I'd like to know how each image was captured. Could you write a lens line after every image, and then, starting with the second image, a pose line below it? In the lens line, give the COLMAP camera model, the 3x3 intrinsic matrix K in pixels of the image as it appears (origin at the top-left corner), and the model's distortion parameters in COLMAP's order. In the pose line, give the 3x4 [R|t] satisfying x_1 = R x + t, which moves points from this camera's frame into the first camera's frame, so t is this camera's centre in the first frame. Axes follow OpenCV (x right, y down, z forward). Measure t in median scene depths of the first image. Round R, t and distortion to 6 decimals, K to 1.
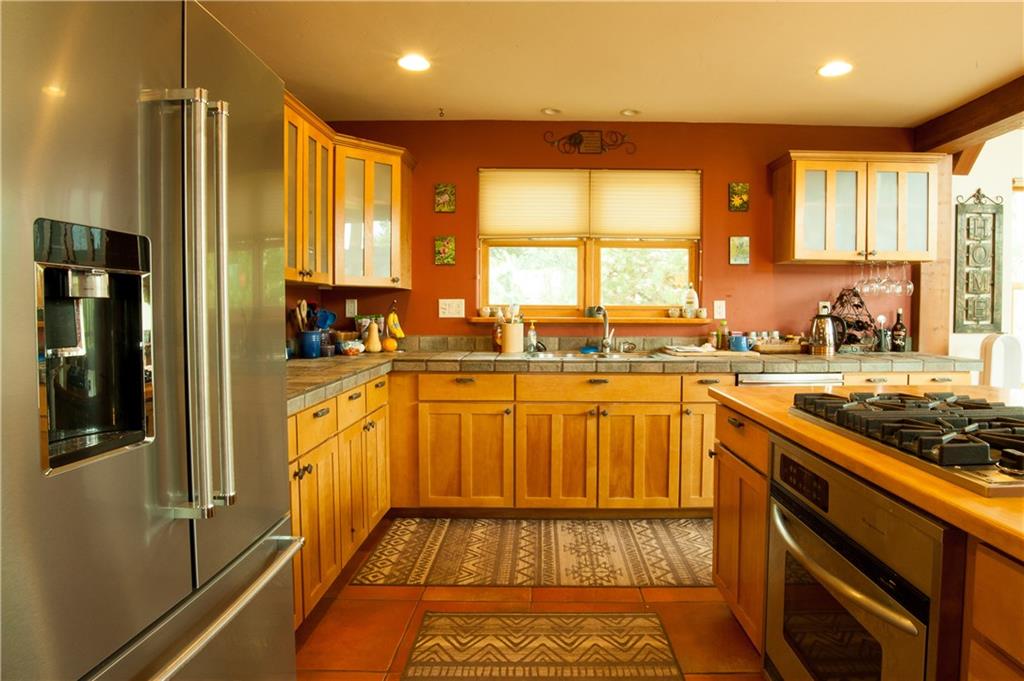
lens RADIAL K [[571.1, 0, 512.0], [0, 571.1, 340.5], [0, 0, 1]] dist [-0.073795, 0.021943]
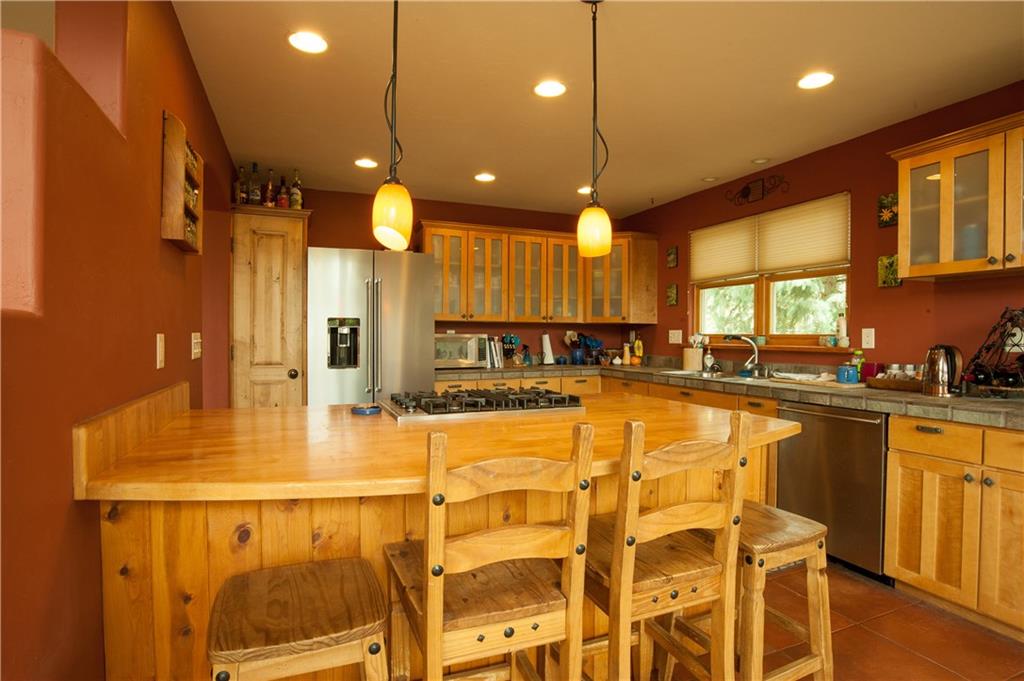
lens RADIAL K [[531.2, 0, 512.0], [0, 531.2, 340.5], [0, 0, 1]] dist [-0.029155, 0.000333]
pose [[0.376661, 0.008162, -0.926315, 0.936954], [-0.056302, 0.998314, -0.014097, -0.007392], [0.924639, 0.057463, 0.376485, 0.163110]]
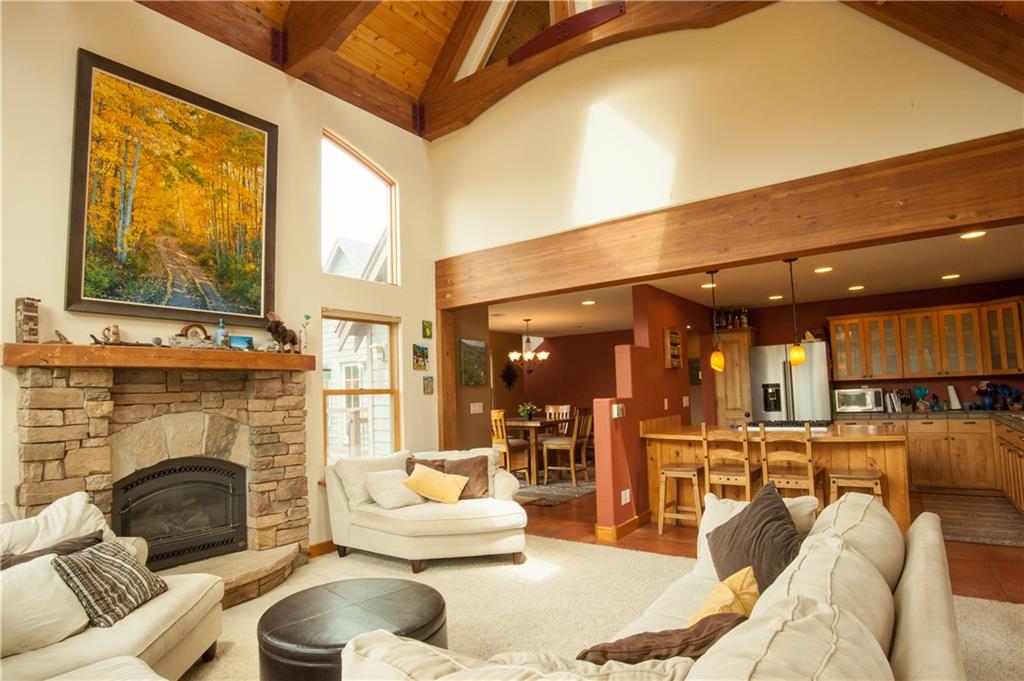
lens RADIAL K [[562.9, 0, 495.3], [0, 562.9, 352.5], [0, 0, 1]] dist [-0.060203, 0.022086]
pose [[-0.599140, -0.039119, -0.799688, 1.970143], [-0.010855, 0.999111, -0.040742, -0.064941], [0.800571, -0.015729, -0.599032, 0.623970]]
